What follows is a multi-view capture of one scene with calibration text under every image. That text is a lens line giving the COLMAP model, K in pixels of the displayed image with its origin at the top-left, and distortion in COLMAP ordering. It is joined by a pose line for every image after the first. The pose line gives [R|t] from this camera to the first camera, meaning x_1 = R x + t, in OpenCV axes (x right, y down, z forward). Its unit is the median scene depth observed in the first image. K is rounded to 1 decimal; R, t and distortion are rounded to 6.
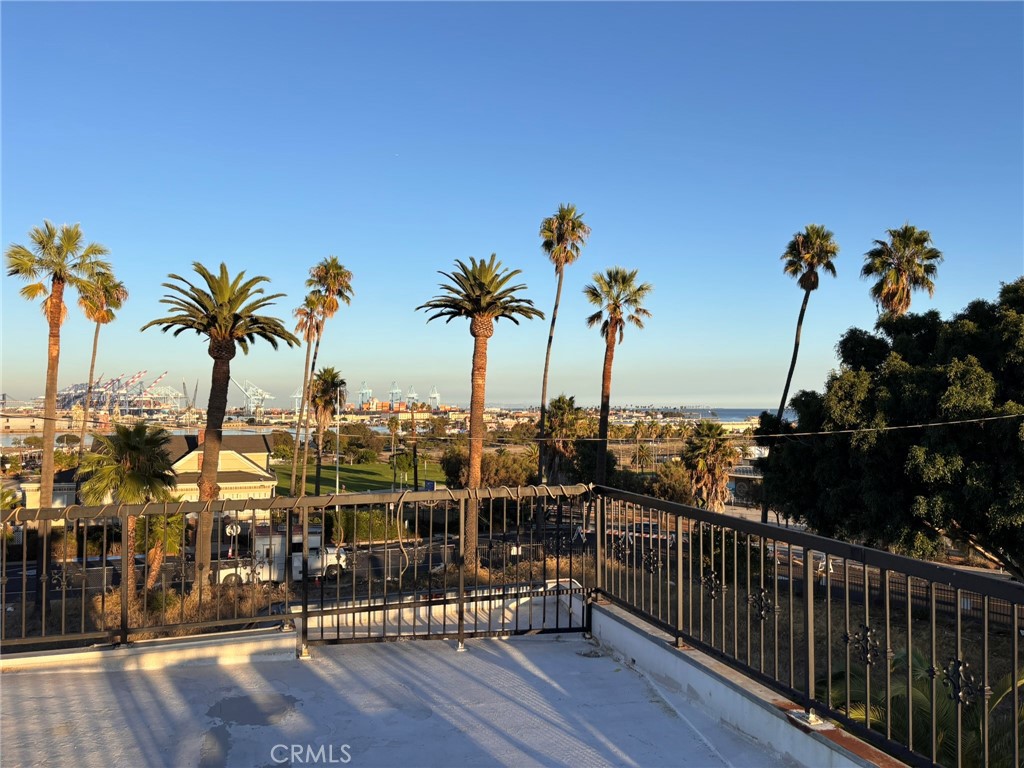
lens RADIAL K [[764.8, 0, 512.0], [0, 764.8, 384.0], [0, 0, 1]] dist [0.027479, -0.005903]
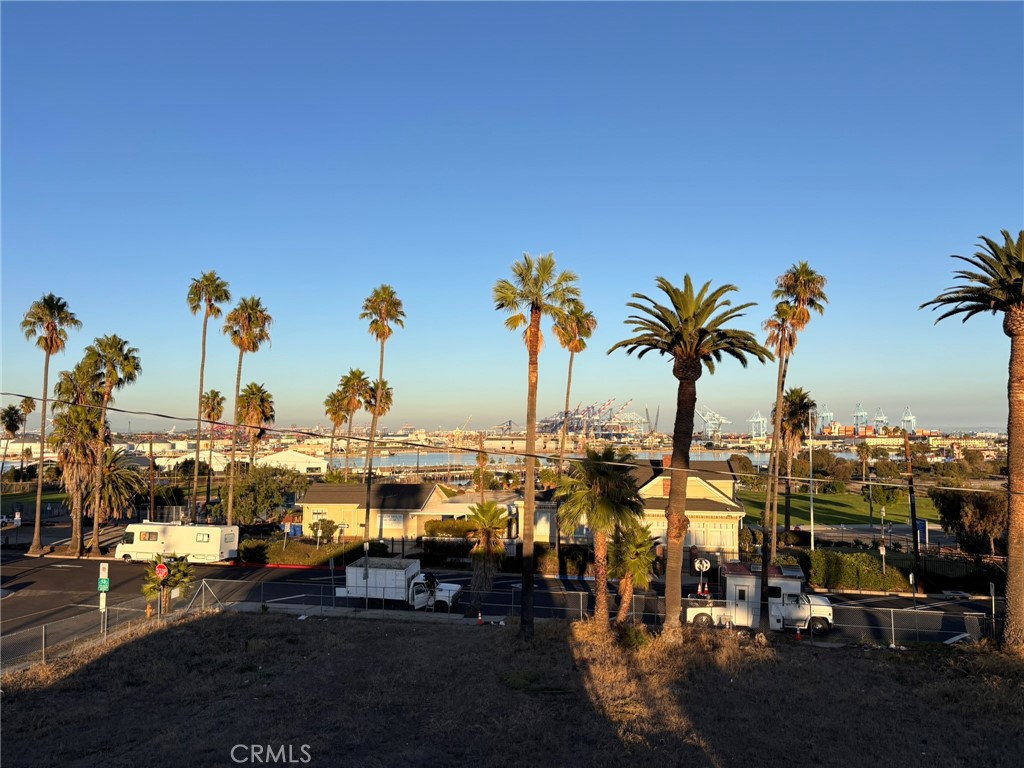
lens RADIAL K [[760.8, 0, 510.5], [0, 760.8, 404.8], [0, 0, 1]] dist [0.080965, -0.243433]
pose [[0.836290, -0.020015, -0.547922, -0.050002], [0.017417, 0.999799, -0.009939, 0.002931], [0.548011, -0.001231, 0.836470, 0.109097]]
